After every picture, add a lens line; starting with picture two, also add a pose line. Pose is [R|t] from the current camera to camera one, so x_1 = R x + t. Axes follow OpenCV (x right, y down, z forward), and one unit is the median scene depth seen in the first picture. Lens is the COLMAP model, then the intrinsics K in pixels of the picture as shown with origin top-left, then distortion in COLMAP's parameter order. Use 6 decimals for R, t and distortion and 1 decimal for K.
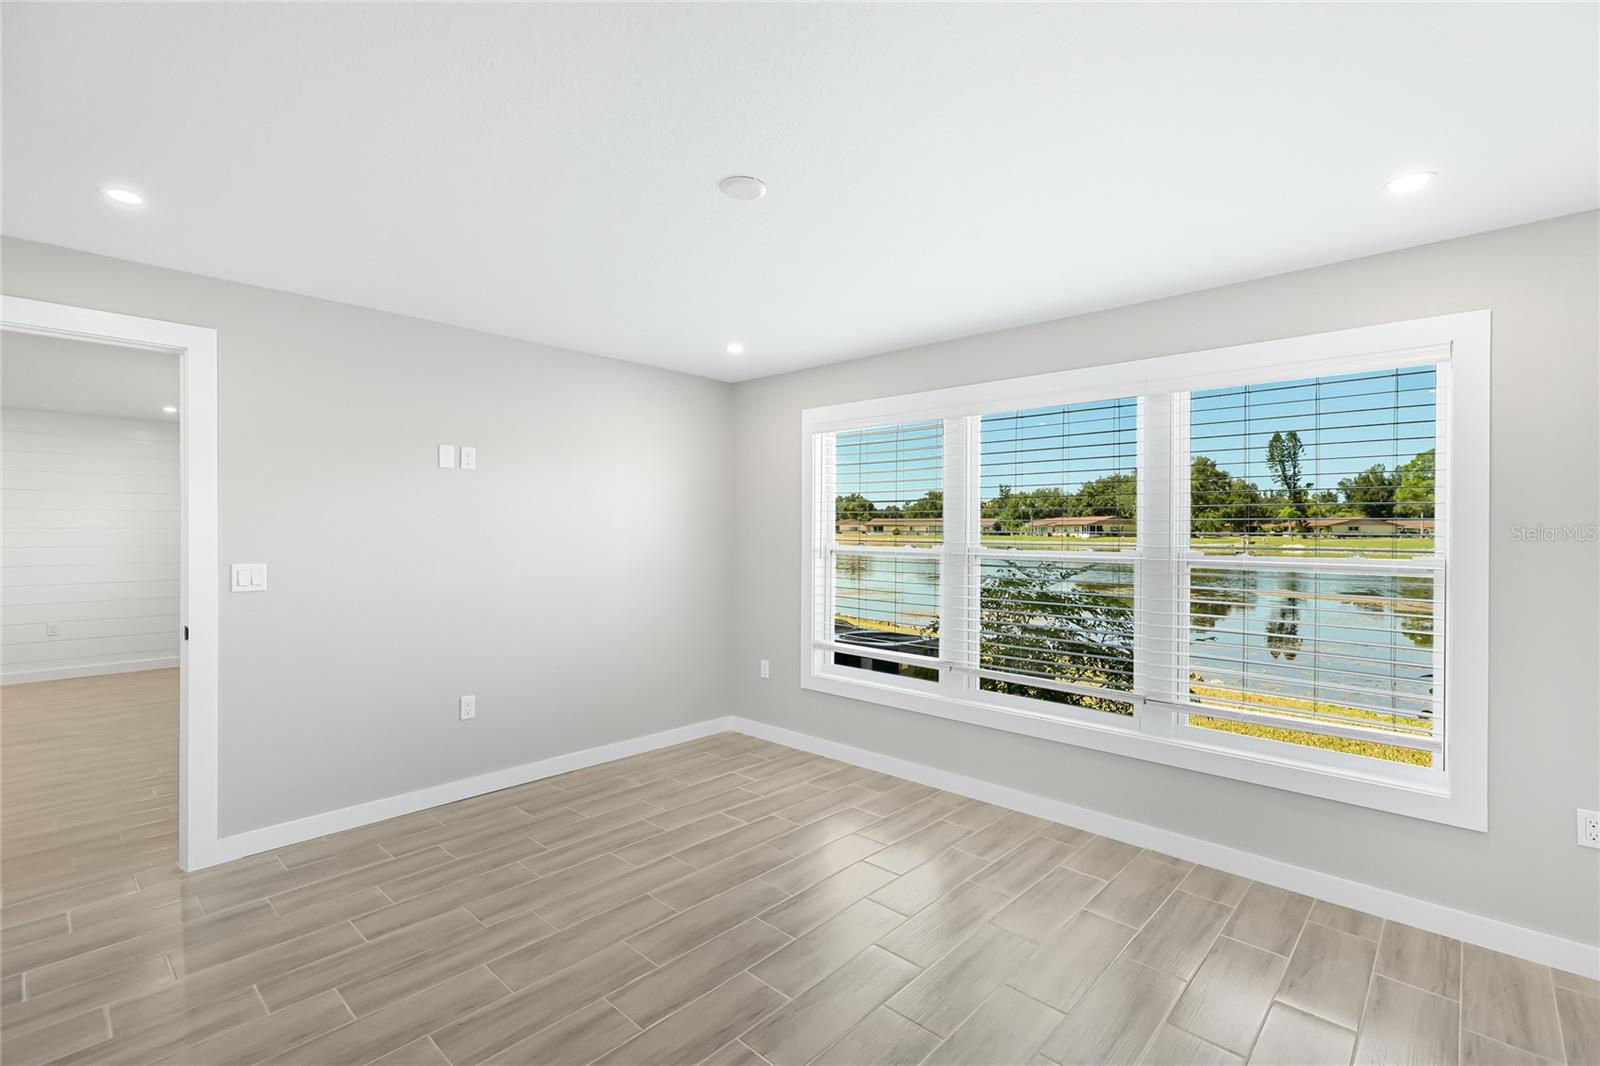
lens RADIAL K [[720.1, 0, 803.1], [0, 720.1, 528.5], [0, 0, 1]] dist [0.001239, 0.000296]
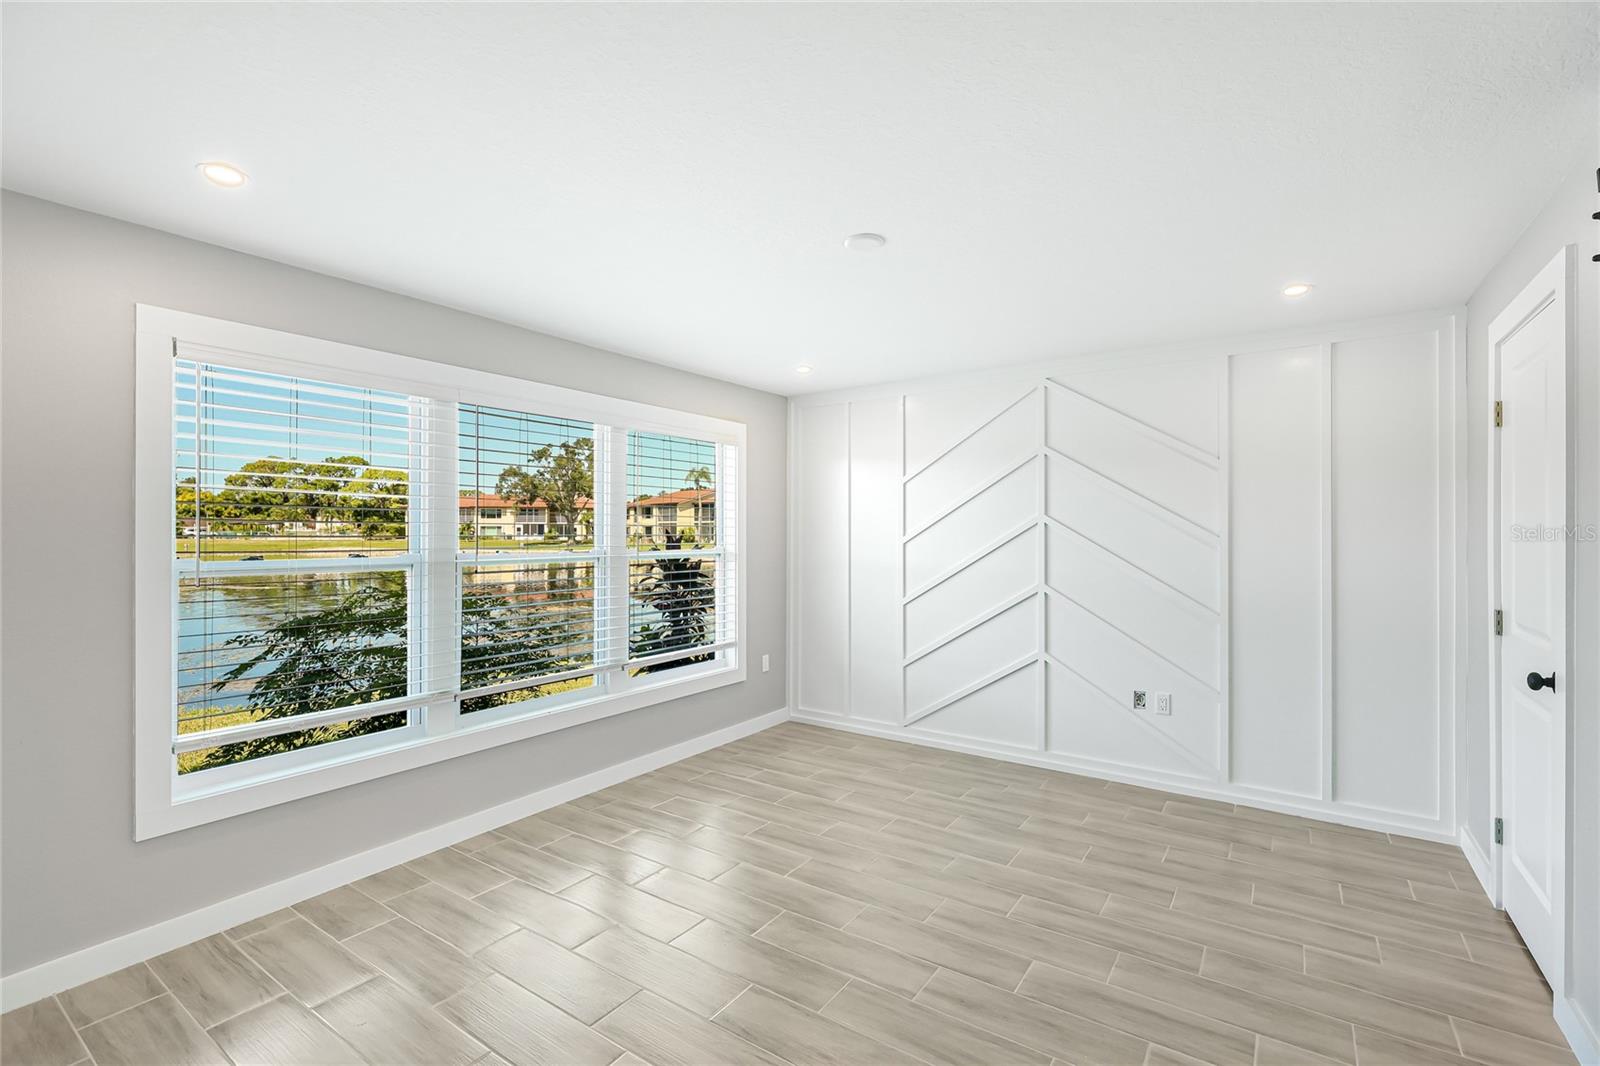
lens RADIAL K [[723.6, 0, 795.1], [0, 723.6, 532.5], [0, 0, 1]] dist [-0.000968, -0.000363]
pose [[-0.140962, -0.003768, 0.990008, -0.774515], [0.001206, 0.999991, 0.003977, -0.003329], [-0.990014, 0.001754, -0.140957, 0.808022]]
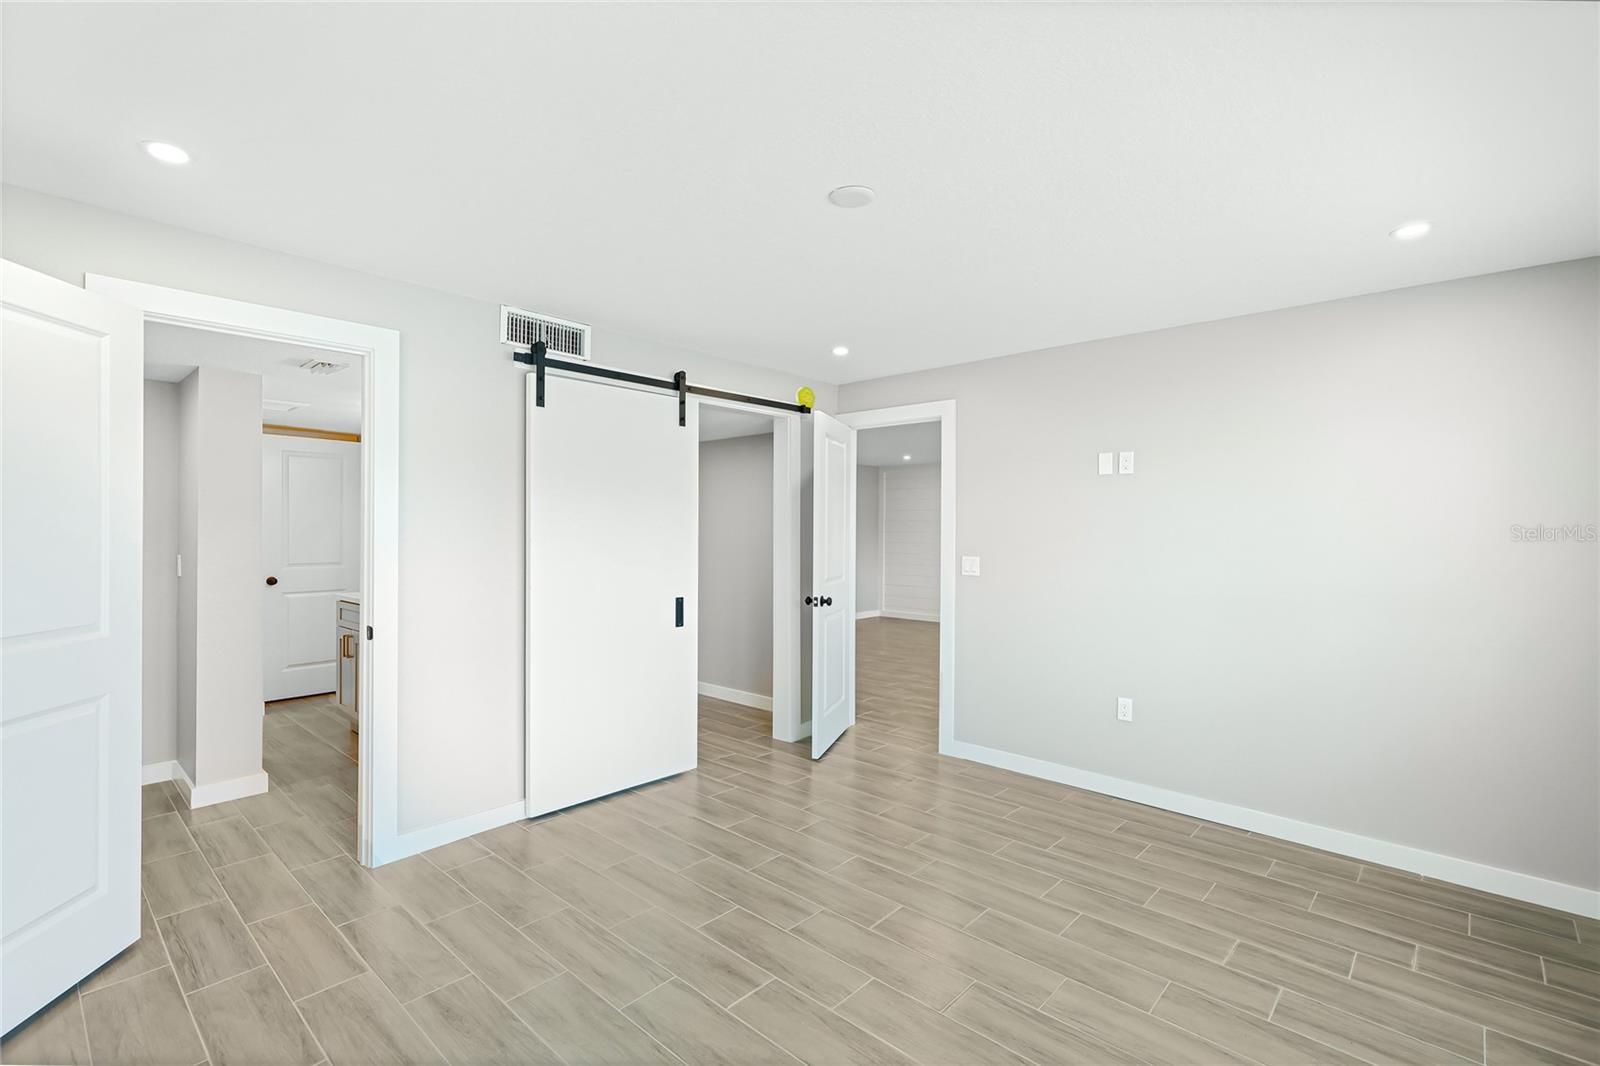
lens RADIAL K [[727.3, 0, 803.1], [0, 727.3, 532.5], [0, 0, 1]] dist [-0.002753, -0.000124]
pose [[0.005953, 0.000562, -0.999982, 0.600592], [-0.008817, 0.999961, 0.000510, 0.003751], [0.999943, 0.008814, 0.005958, 0.588900]]
